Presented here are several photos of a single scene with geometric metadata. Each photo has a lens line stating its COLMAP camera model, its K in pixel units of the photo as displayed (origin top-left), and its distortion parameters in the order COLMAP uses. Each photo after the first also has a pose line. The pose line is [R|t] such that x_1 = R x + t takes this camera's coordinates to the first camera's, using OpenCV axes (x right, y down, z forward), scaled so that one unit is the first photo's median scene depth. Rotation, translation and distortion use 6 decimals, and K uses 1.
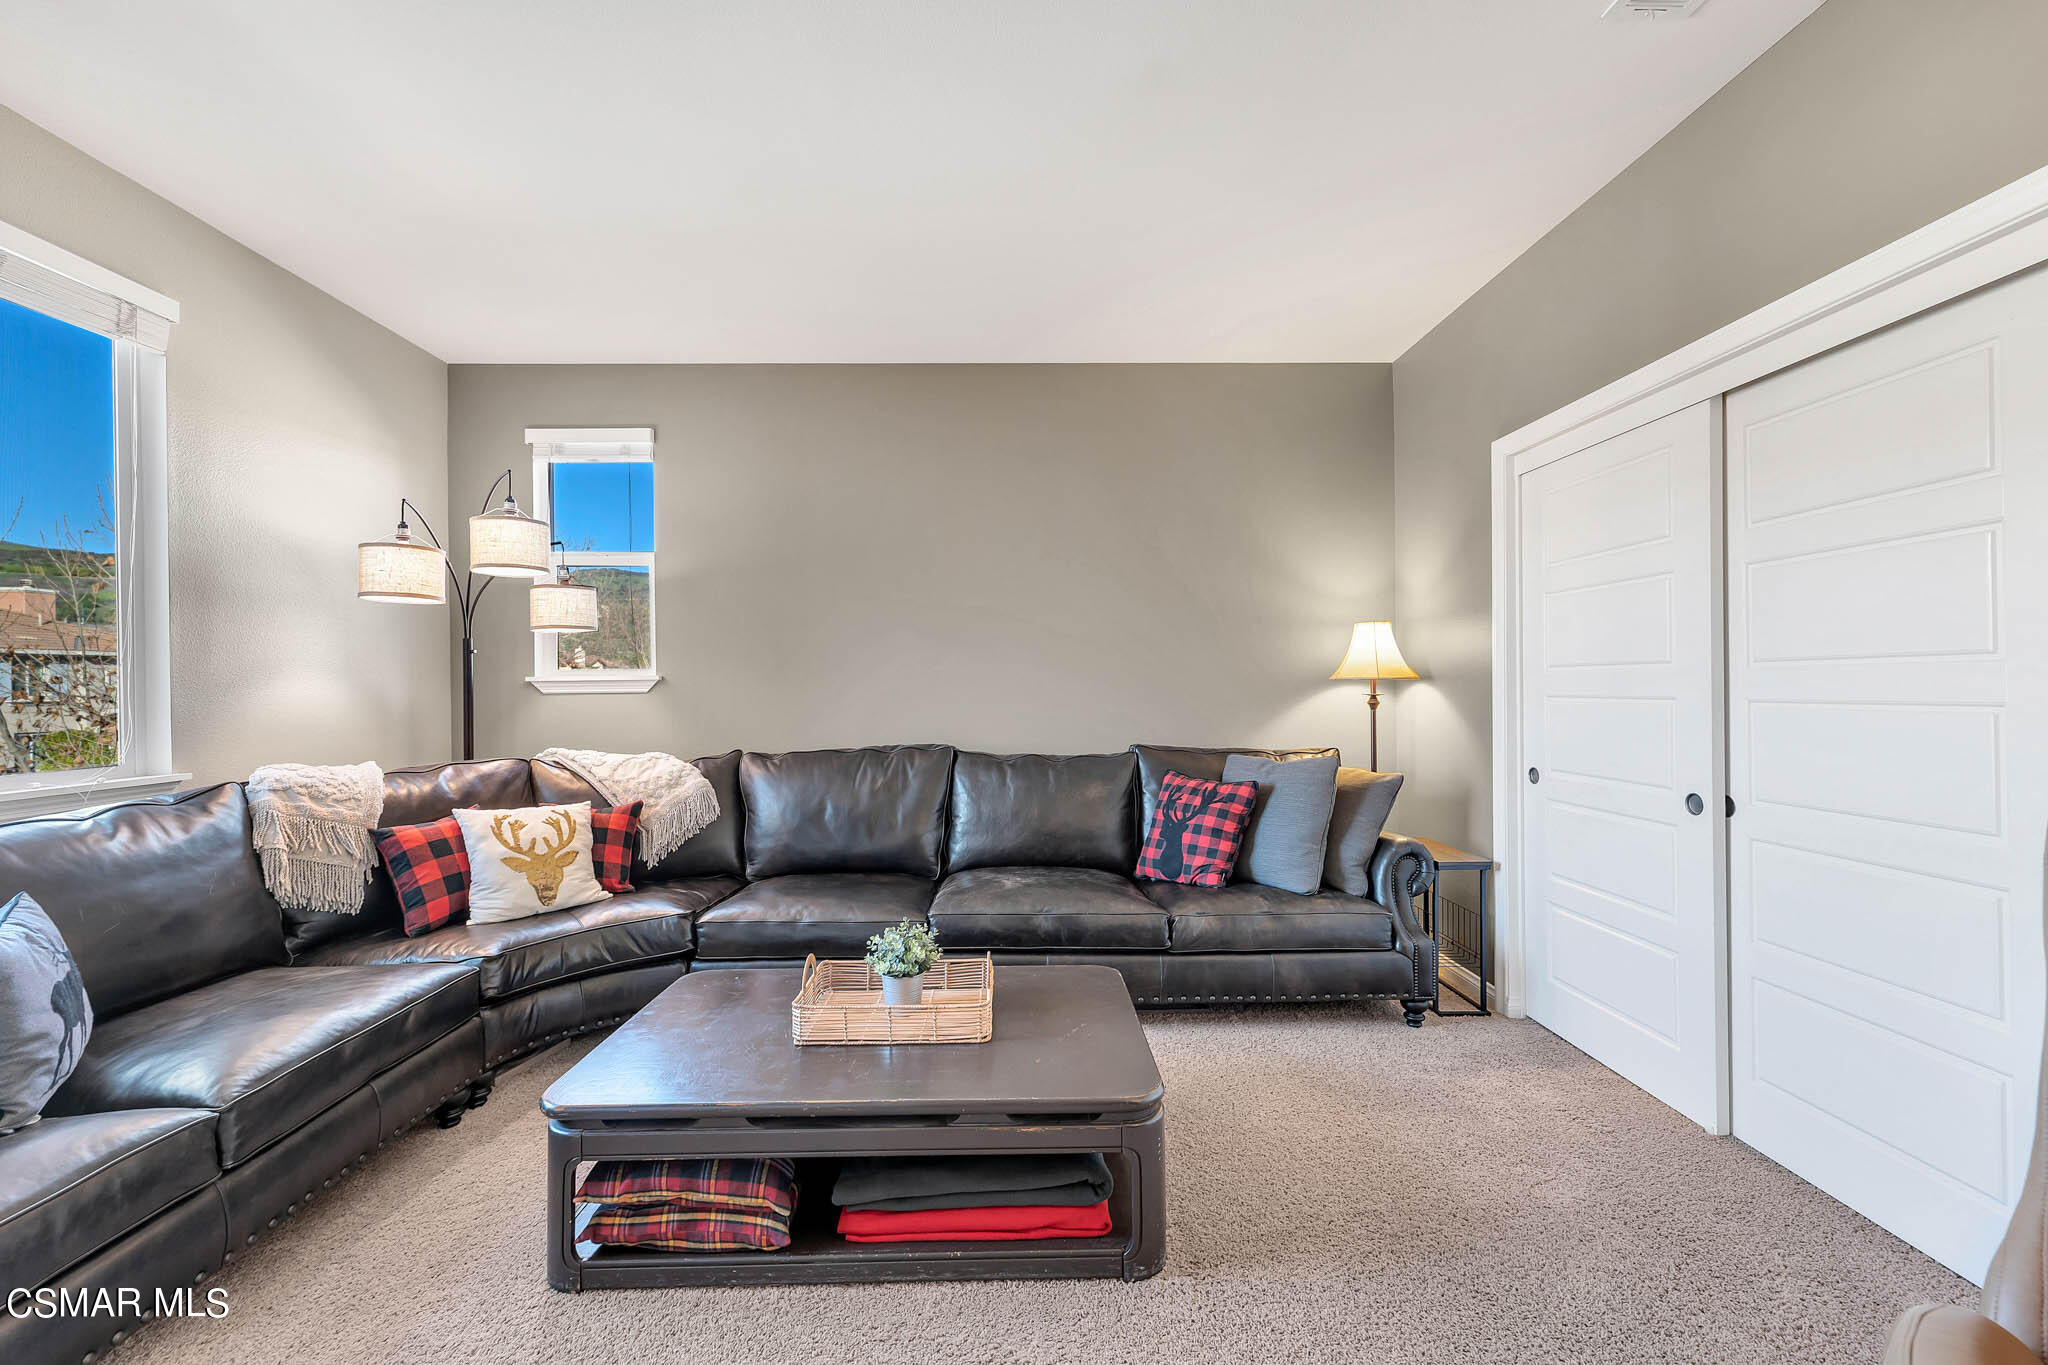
lens RADIAL K [[831.1, 0, 1020.8], [0, 831.1, 685.3], [0, 0, 1]] dist [0.000667, -0.000409]
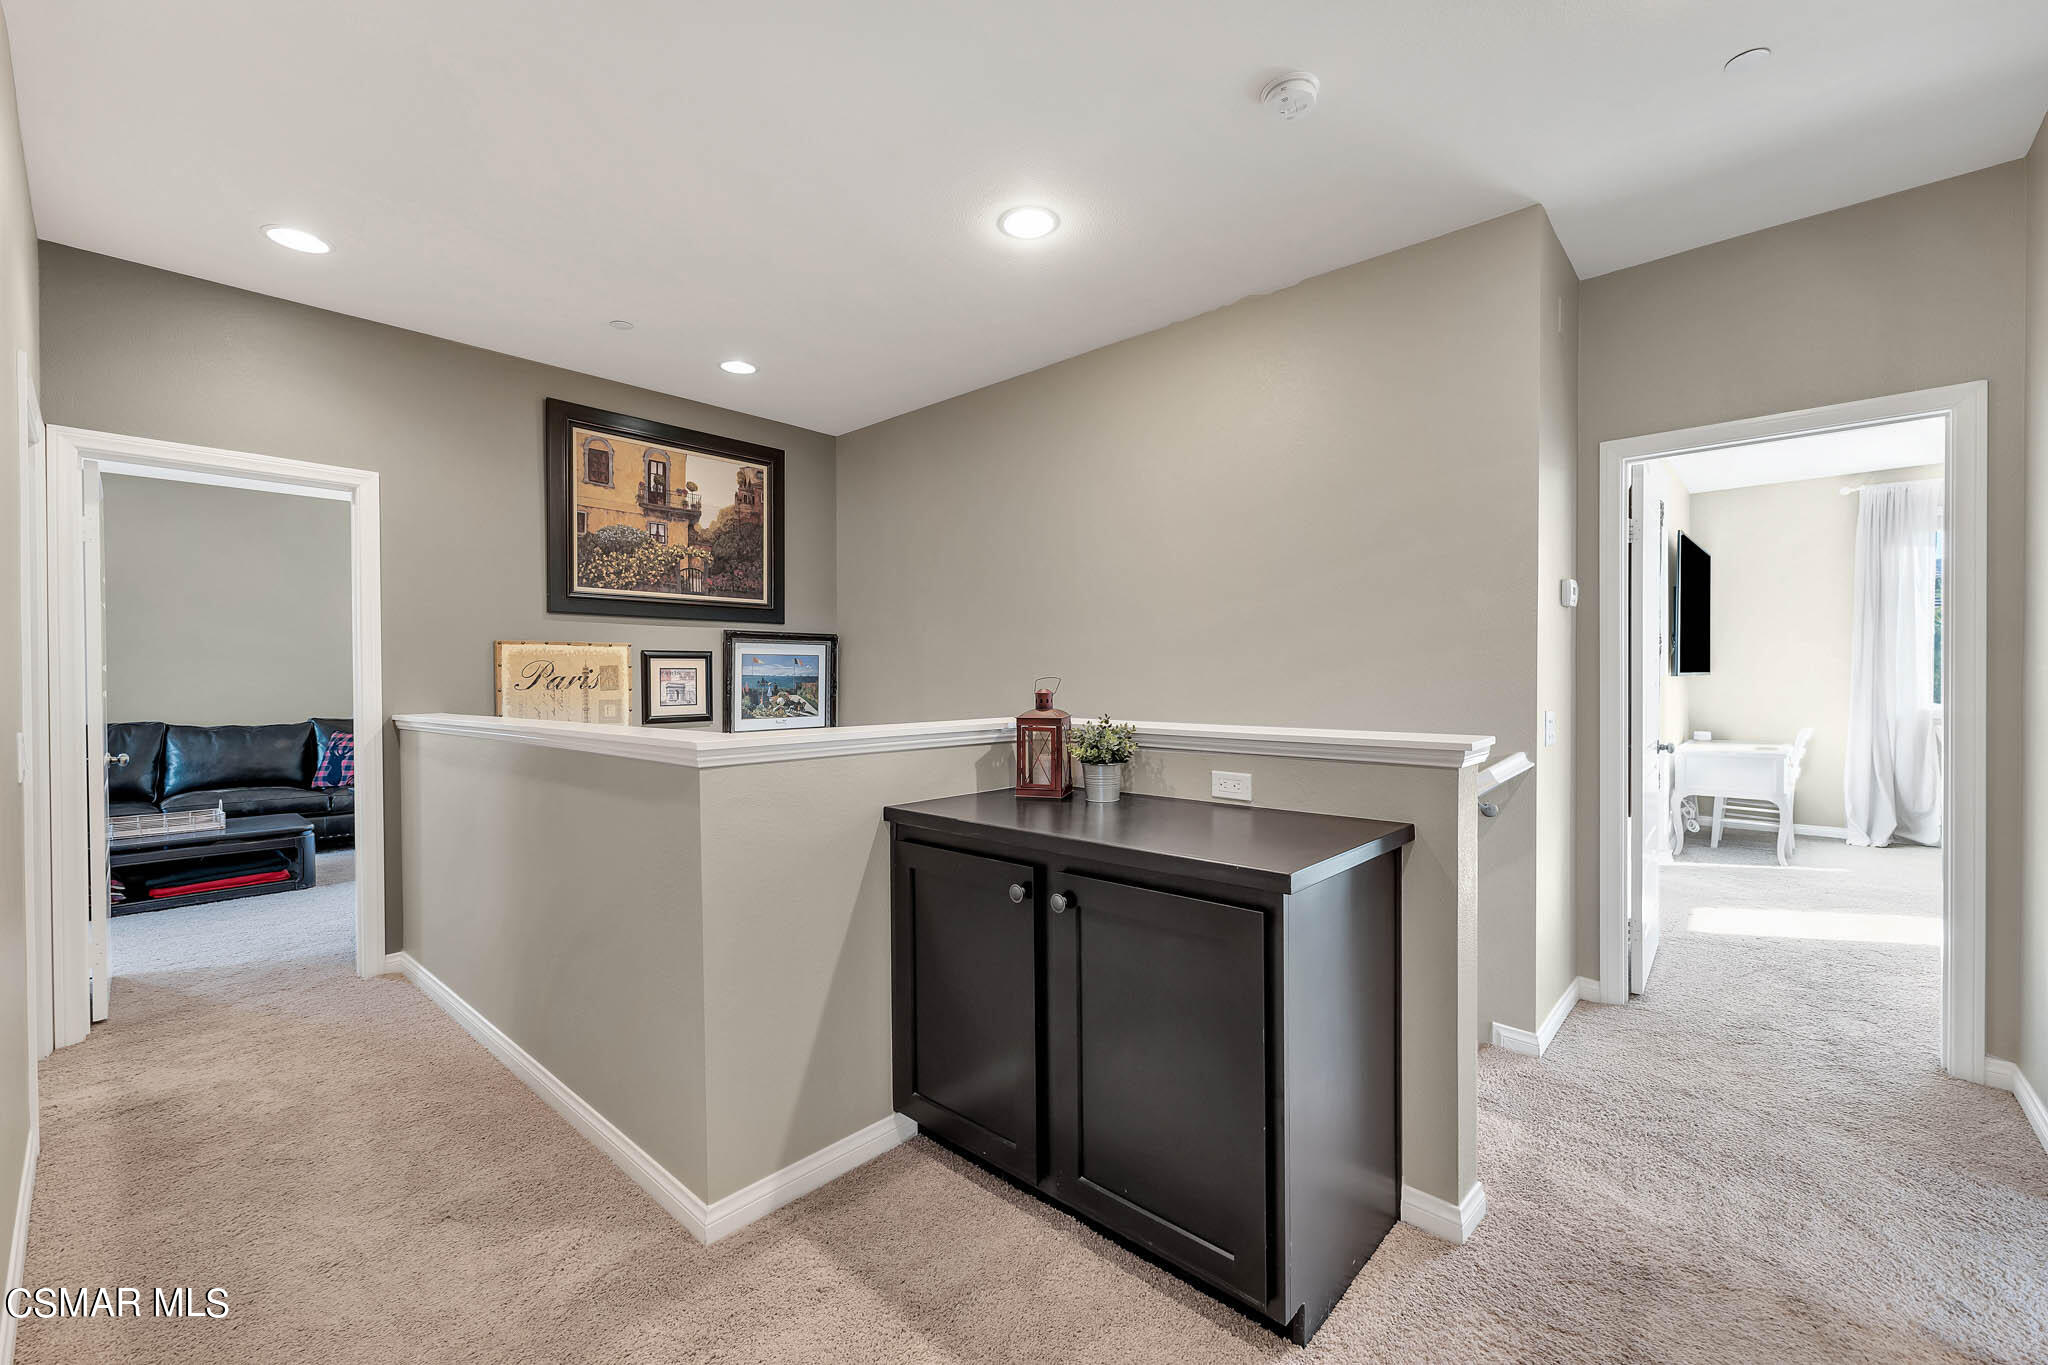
lens RADIAL K [[831.1, 0, 1020.8], [0, 831.1, 685.3], [0, 0, 1]] dist [0.000667, -0.000409]
pose [[0.684647, -0.001019, 0.728874, -0.124213], [0.003829, 0.999990, -0.002199, 0.011760], [-0.728865, 0.004296, 0.684644, -1.372153]]
